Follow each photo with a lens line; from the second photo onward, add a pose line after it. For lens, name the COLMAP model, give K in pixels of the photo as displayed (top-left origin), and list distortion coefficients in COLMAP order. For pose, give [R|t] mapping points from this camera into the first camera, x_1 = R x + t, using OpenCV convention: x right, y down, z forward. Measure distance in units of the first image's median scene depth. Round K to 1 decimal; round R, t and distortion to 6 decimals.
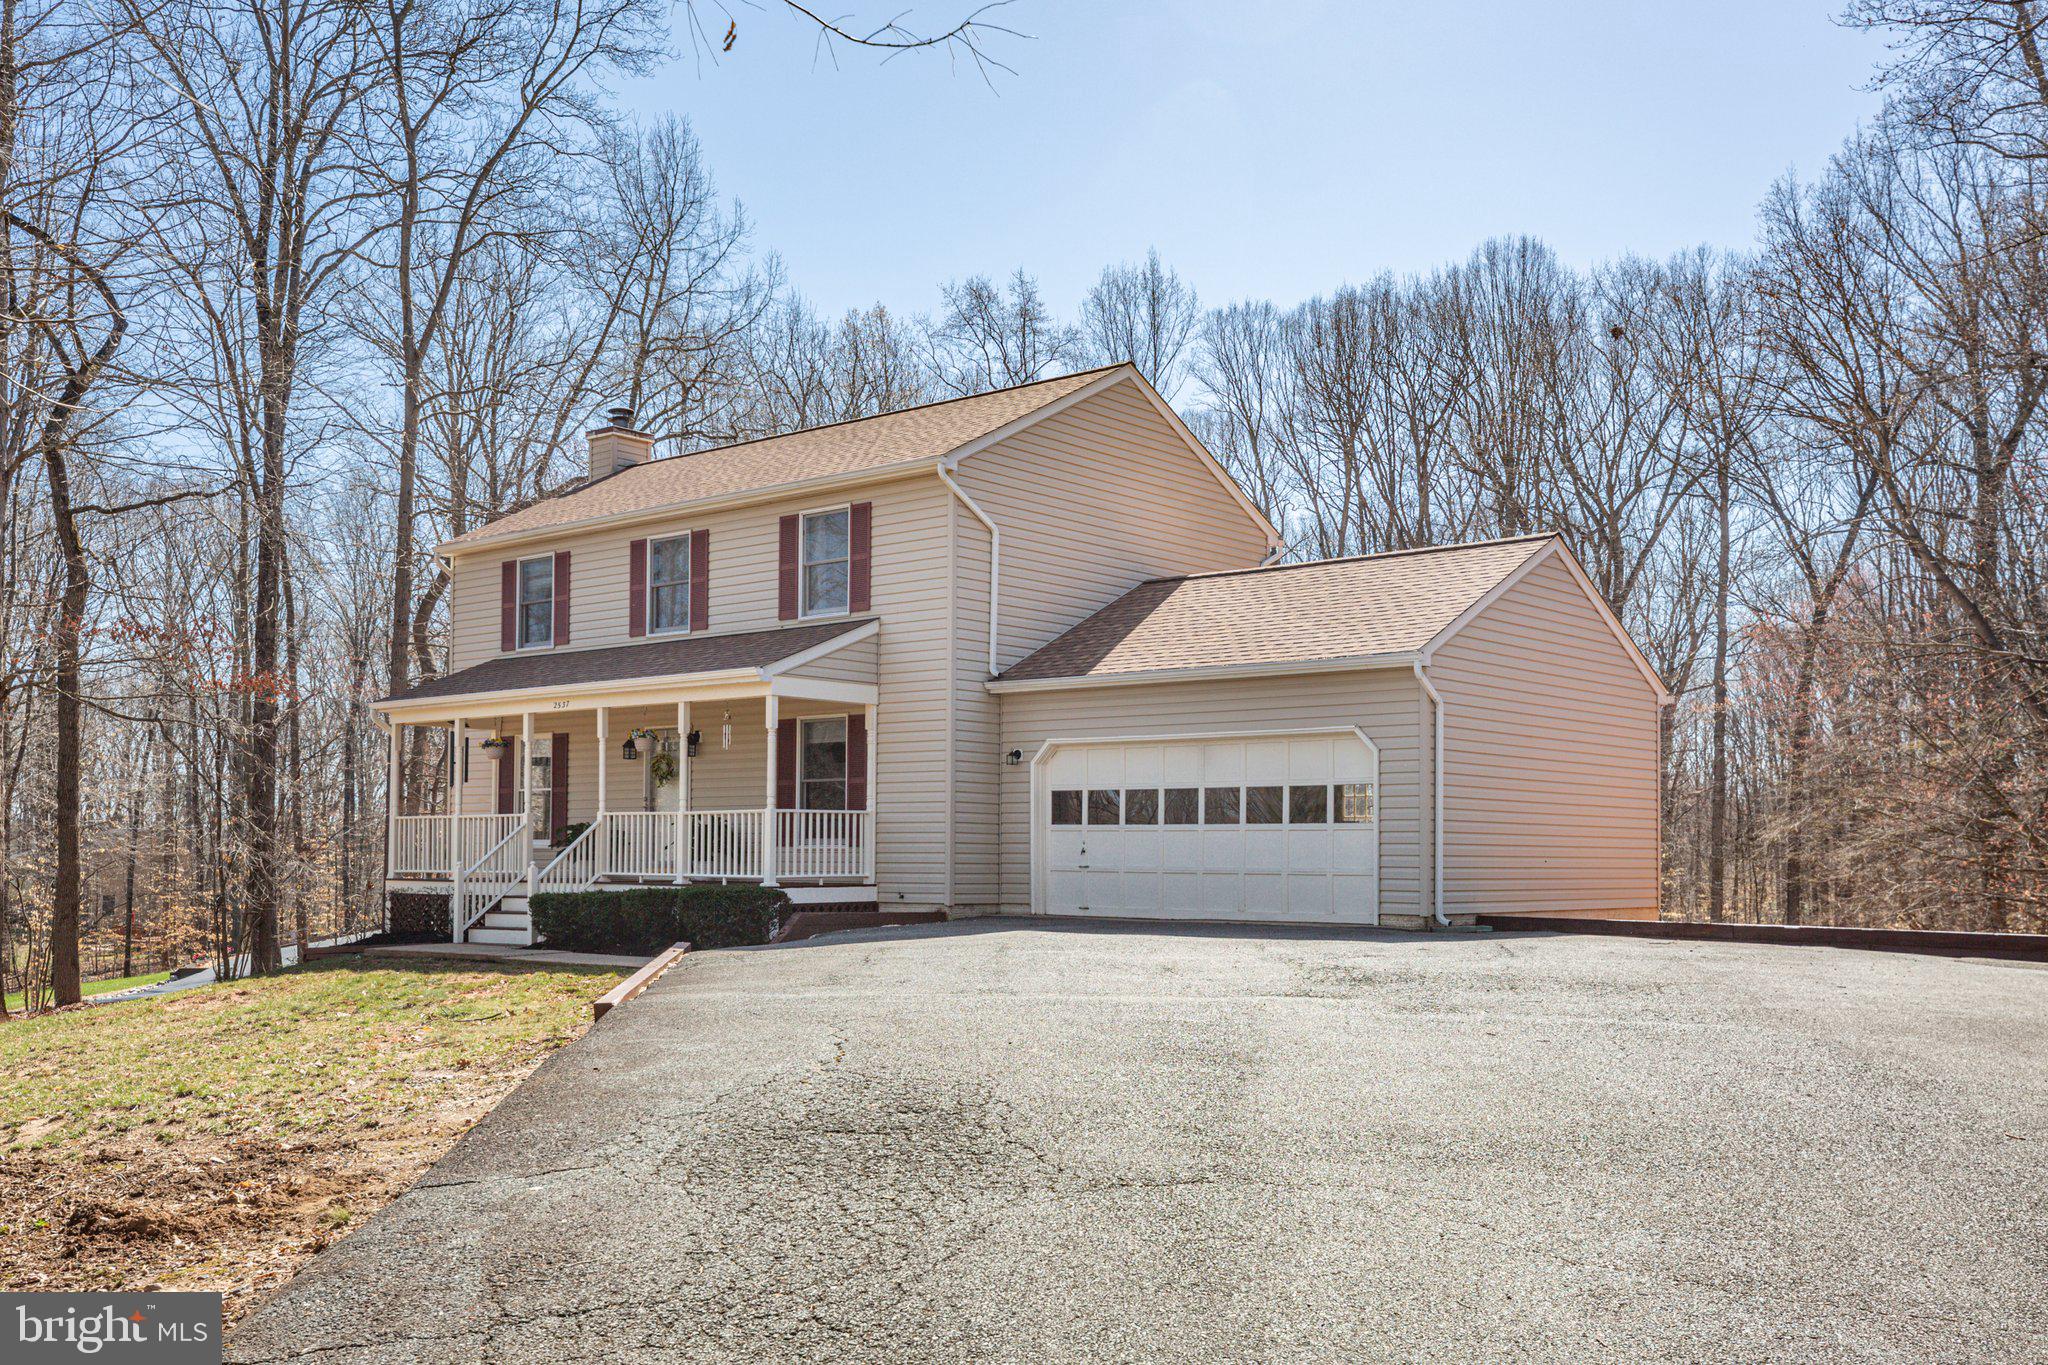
lens RADIAL K [[1913.6, 0, 1024.0], [0, 1913.6, 682.5], [0, 0, 1]] dist [-0.002988, -0.001465]
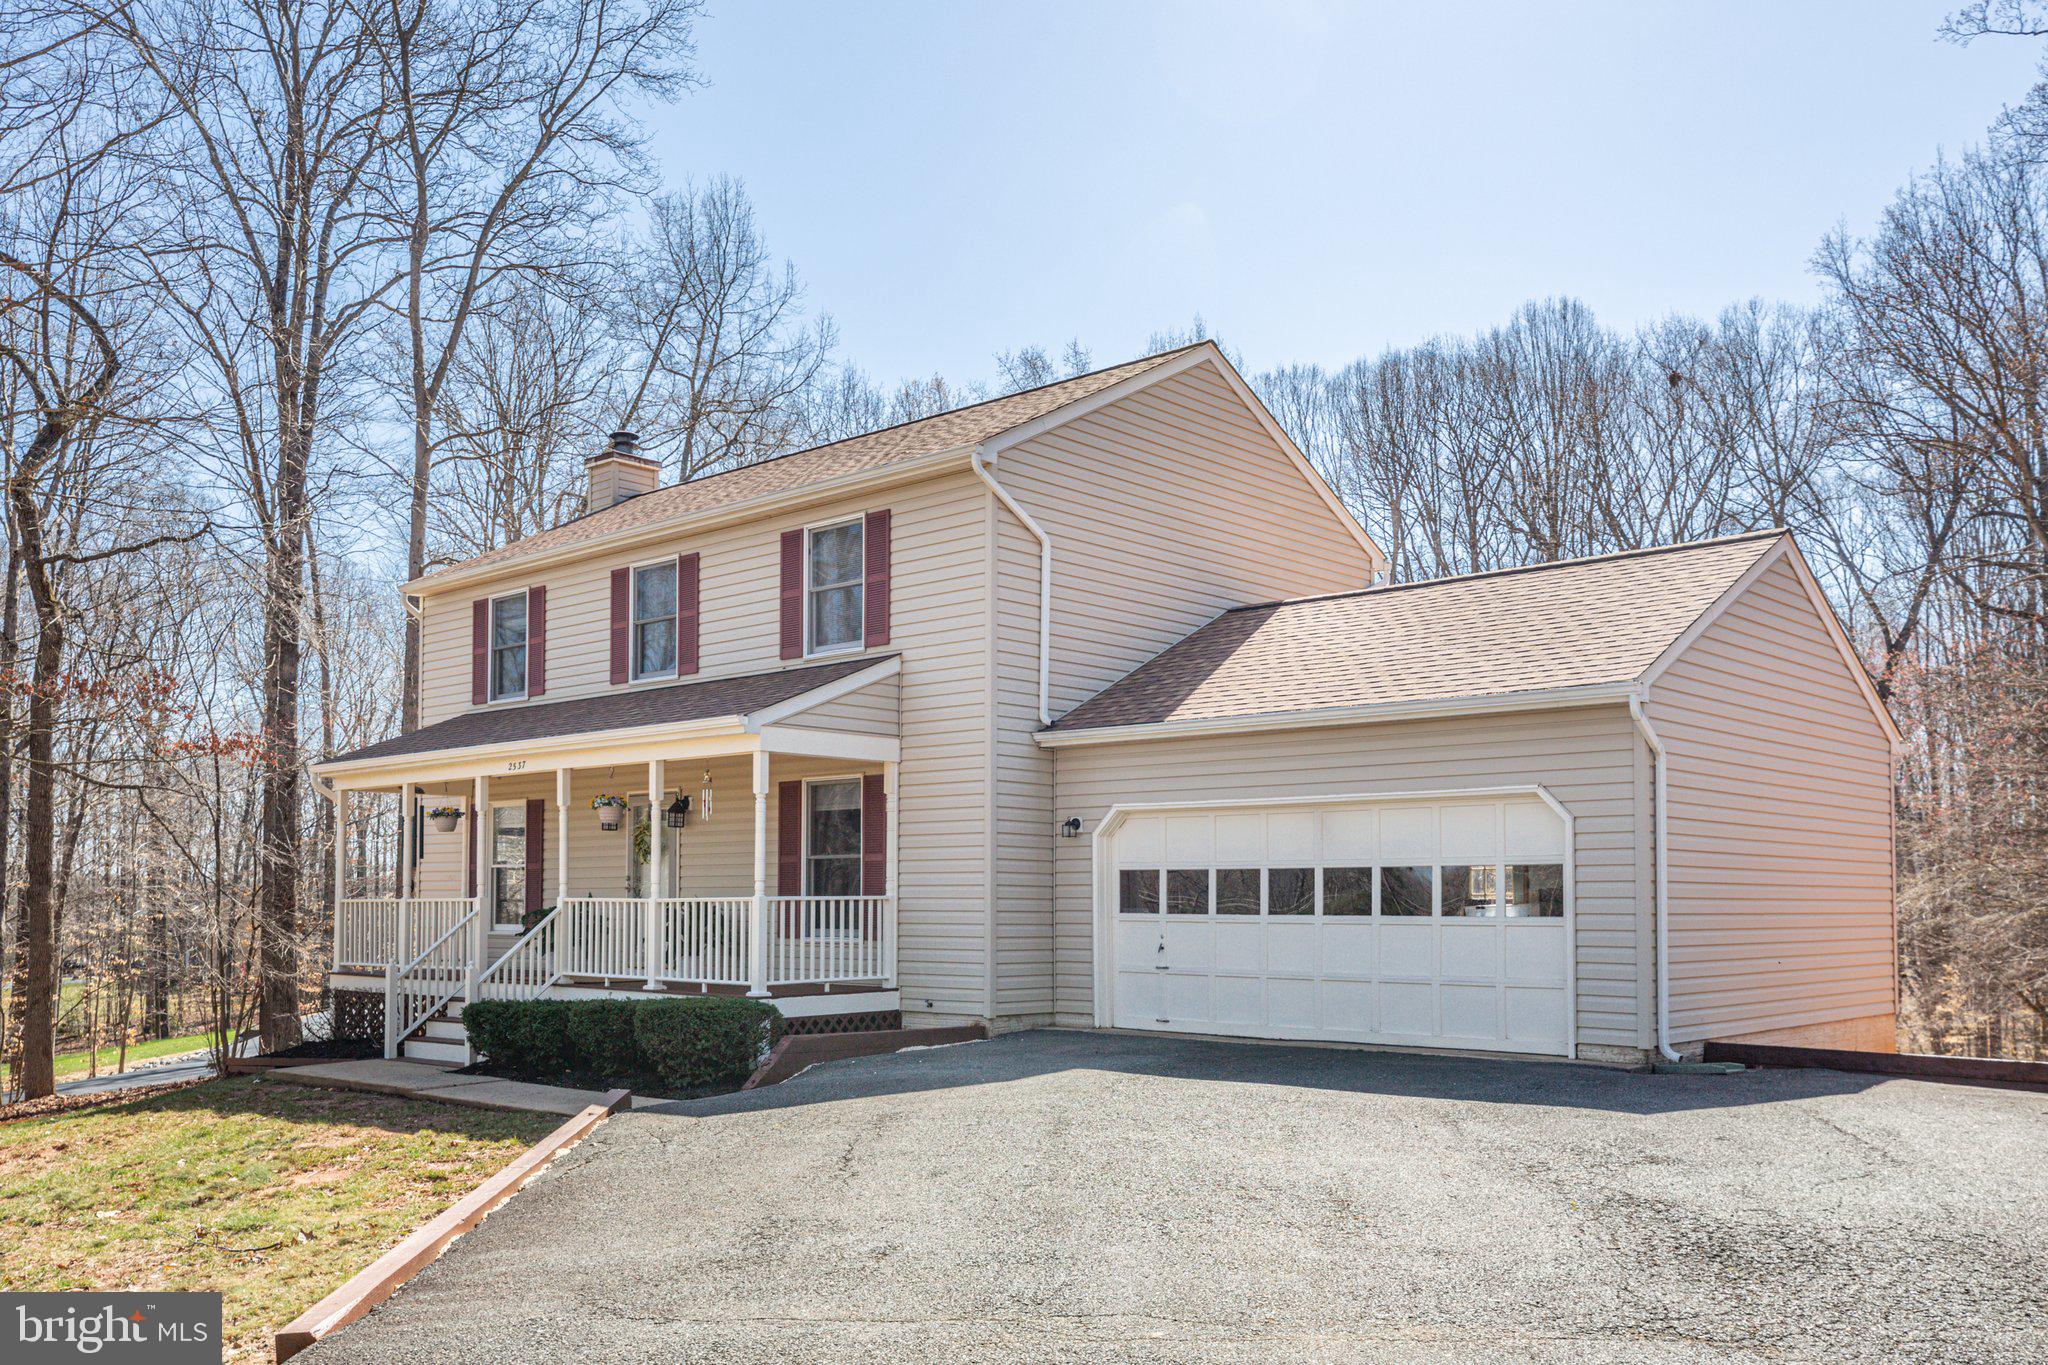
lens RADIAL K [[1741.0, 0, 1015.4], [0, 1741.0, 808.9], [0, 0, 1]] dist [-0.002098, -0.001384]
pose [[0.999399, -0.006595, -0.034025, -0.003601], [0.007826, 0.999314, 0.036185, 0.004861], [0.033763, -0.036429, 0.998766, 0.265311]]
